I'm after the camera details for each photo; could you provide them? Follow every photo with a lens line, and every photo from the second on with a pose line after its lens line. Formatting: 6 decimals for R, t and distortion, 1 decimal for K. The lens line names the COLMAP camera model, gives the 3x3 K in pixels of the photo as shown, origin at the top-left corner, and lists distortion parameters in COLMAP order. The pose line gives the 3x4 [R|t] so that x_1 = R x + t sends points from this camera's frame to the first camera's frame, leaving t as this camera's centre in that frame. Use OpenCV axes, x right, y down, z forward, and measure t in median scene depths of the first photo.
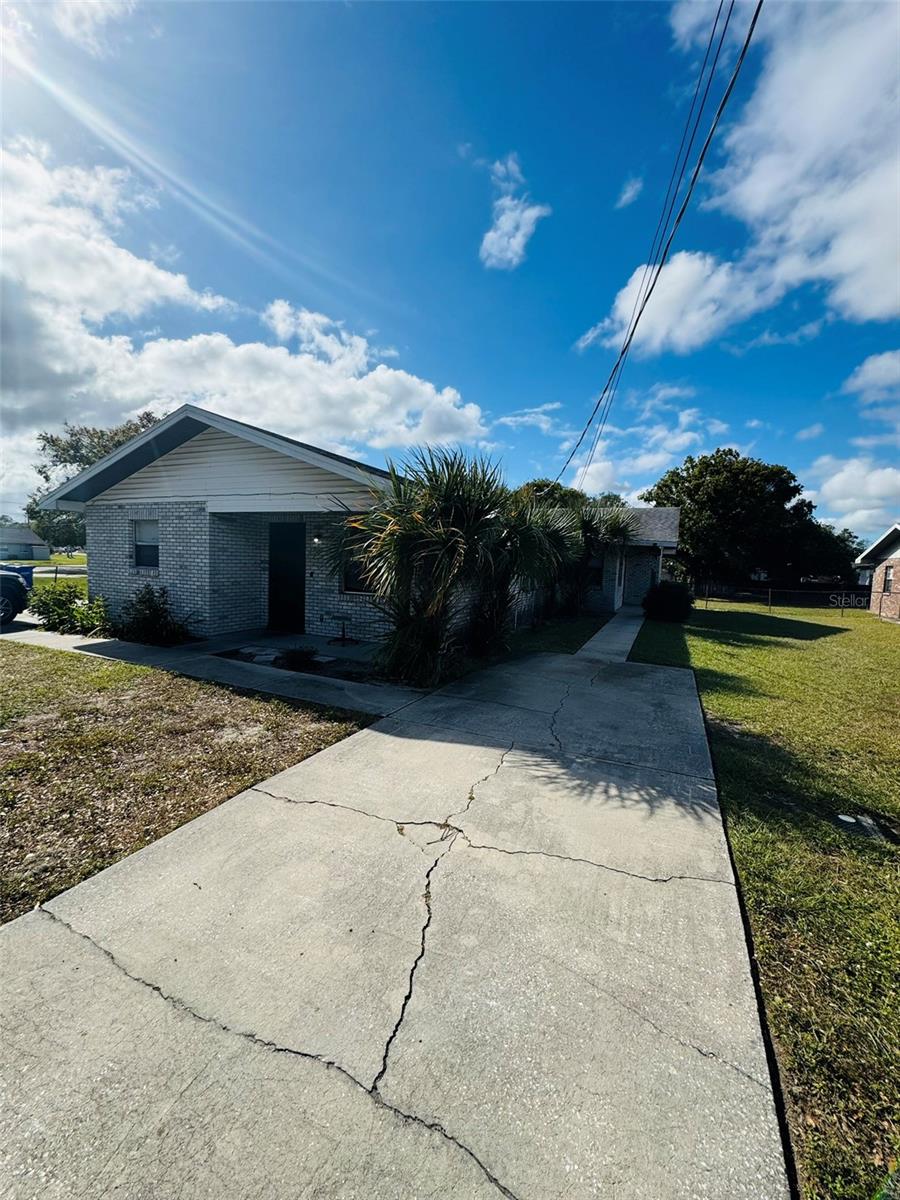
lens RADIAL K [[480.6, 0, 450.0], [0, 480.6, 600.0], [0, 0, 1]] dist [0.000217, -0.000505]
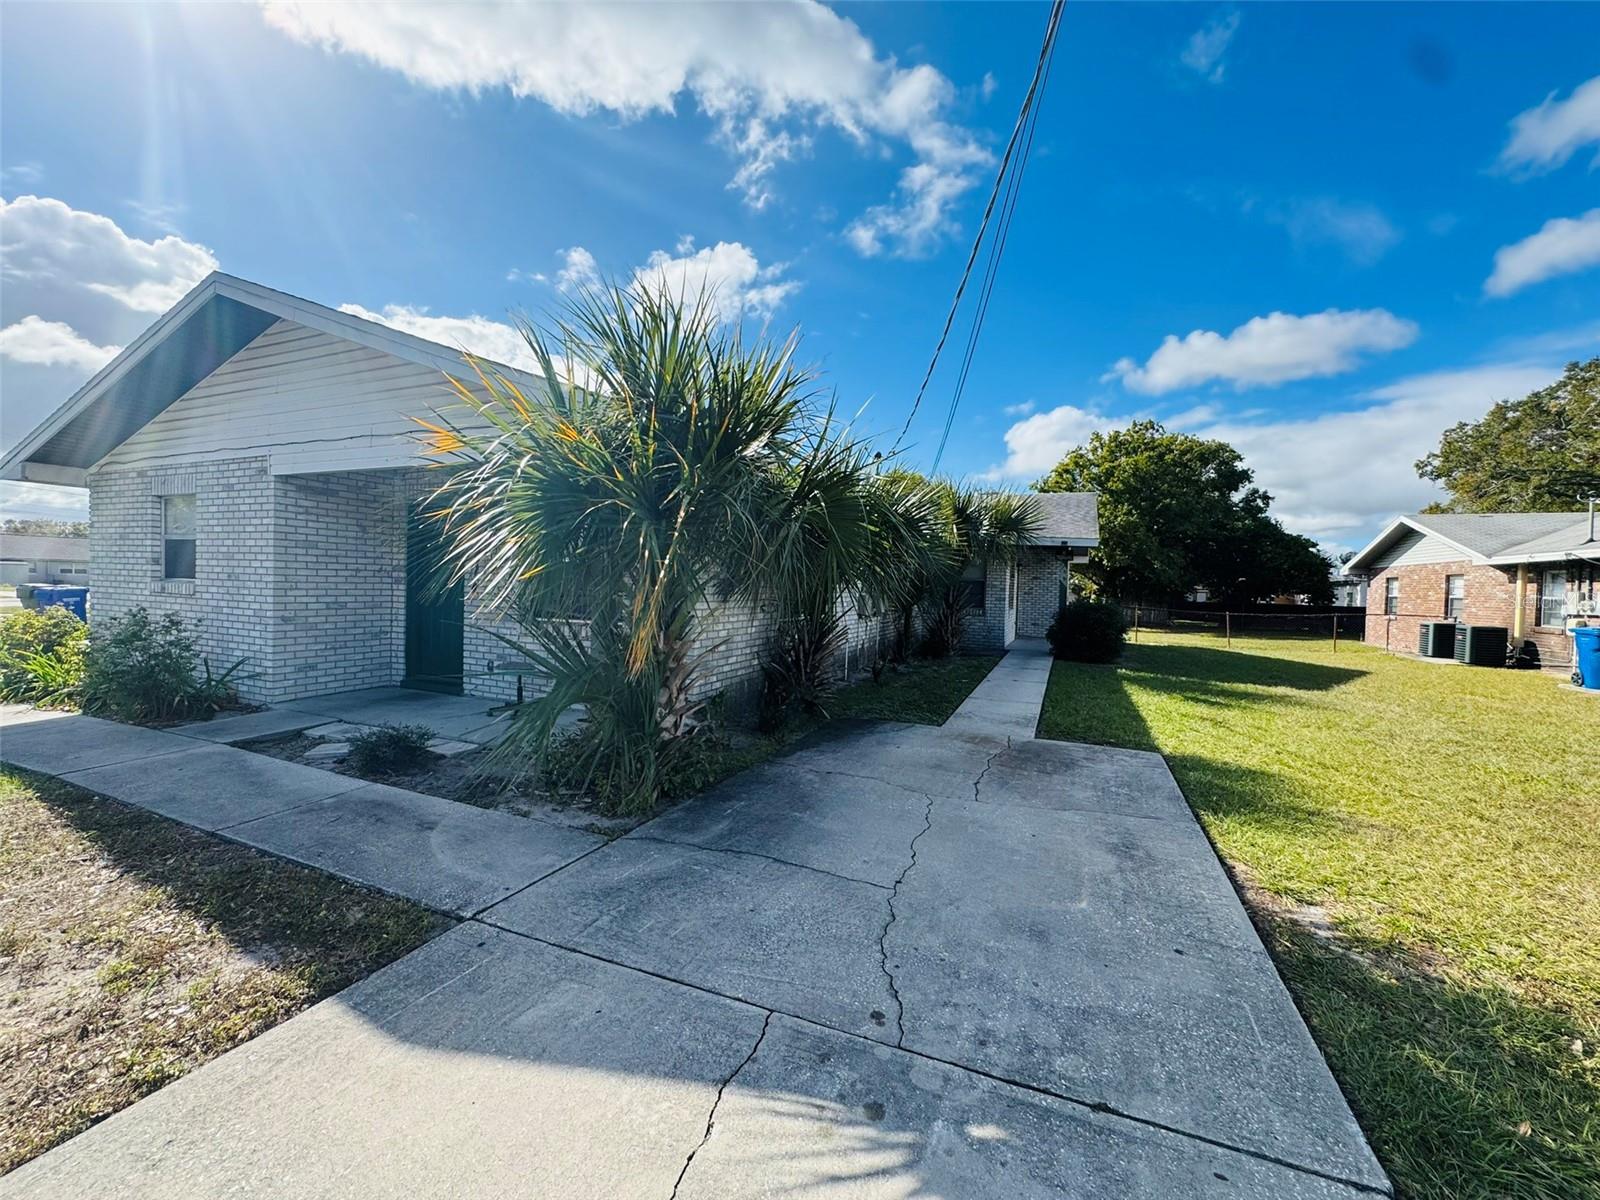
lens RADIAL K [[640.8, 0, 798.9], [0, 640.8, 598.9], [0, 0, 1]] dist [0.000217, -0.000505]
pose [[0.999505, -0.010976, 0.029474, 0.069163], [0.012655, 0.998270, -0.057411, 0.006827], [-0.028792, 0.057756, 0.997915, 0.244655]]
